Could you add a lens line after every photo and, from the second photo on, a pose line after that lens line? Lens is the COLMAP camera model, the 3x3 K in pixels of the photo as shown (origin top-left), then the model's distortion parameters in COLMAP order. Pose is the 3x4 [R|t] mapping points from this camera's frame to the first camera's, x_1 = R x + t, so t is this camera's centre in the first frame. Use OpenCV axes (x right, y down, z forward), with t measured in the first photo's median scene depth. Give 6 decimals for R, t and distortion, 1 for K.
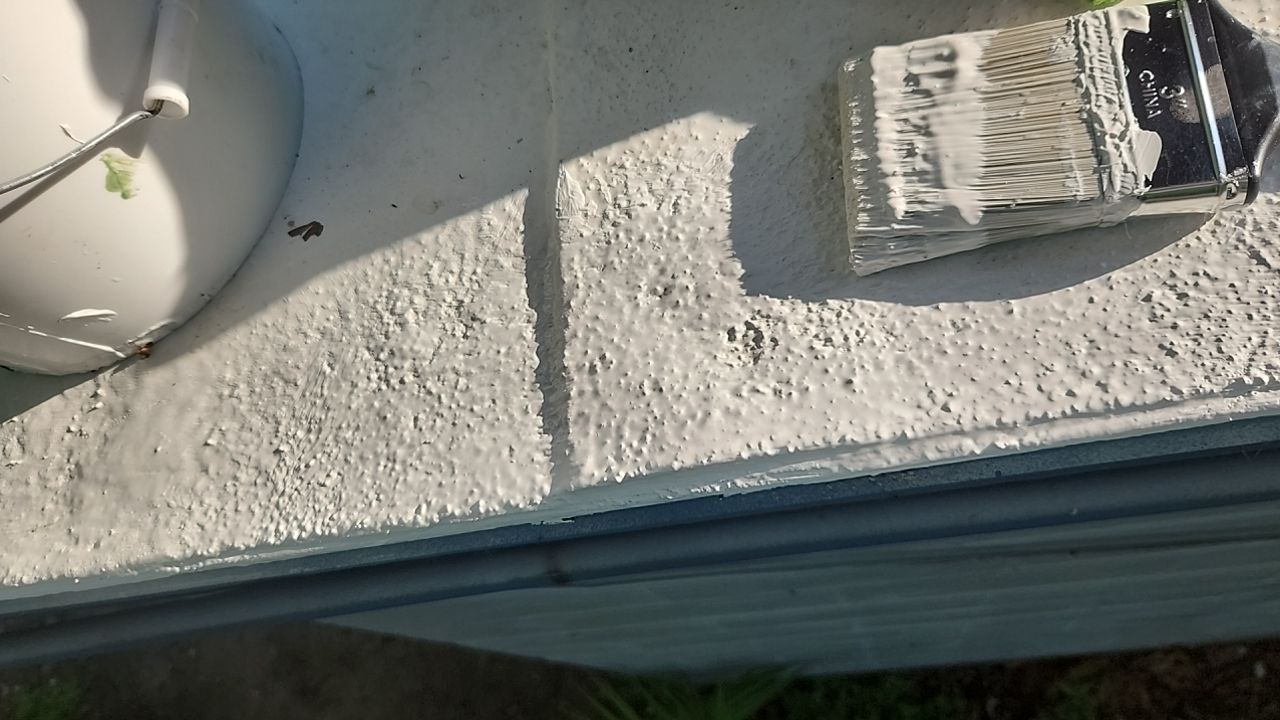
lens RADIAL K [[1023.3, 0, 643.5], [0, 1023.3, 359.6], [0, 0, 1]] dist [0.094871, -0.169566]
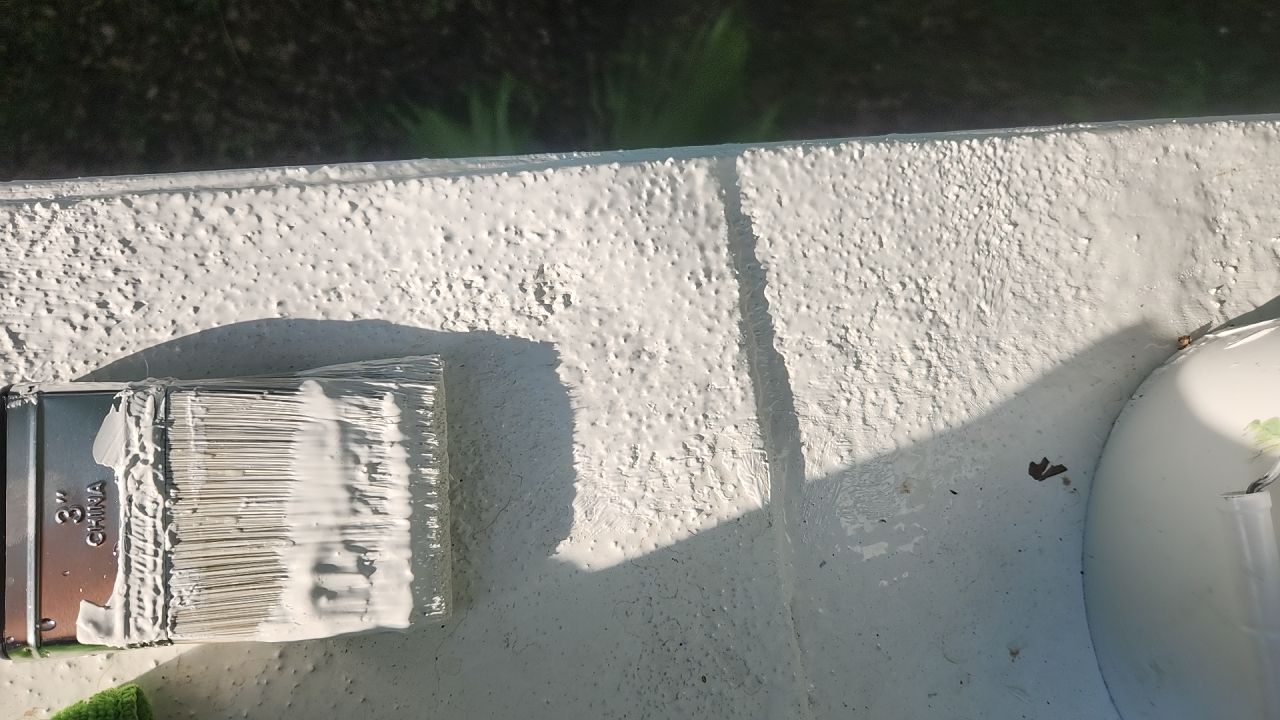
lens RADIAL K [[1023.3, 0, 643.5], [0, 1023.3, 359.6], [0, 0, 1]] dist [0.094871, -0.169566]
pose [[-0.996914, 0.077996, 0.008905, 0.009840], [-0.063802, -0.871092, 0.486957, -0.559067], [0.045737, 0.484887, 0.873380, 0.184370]]
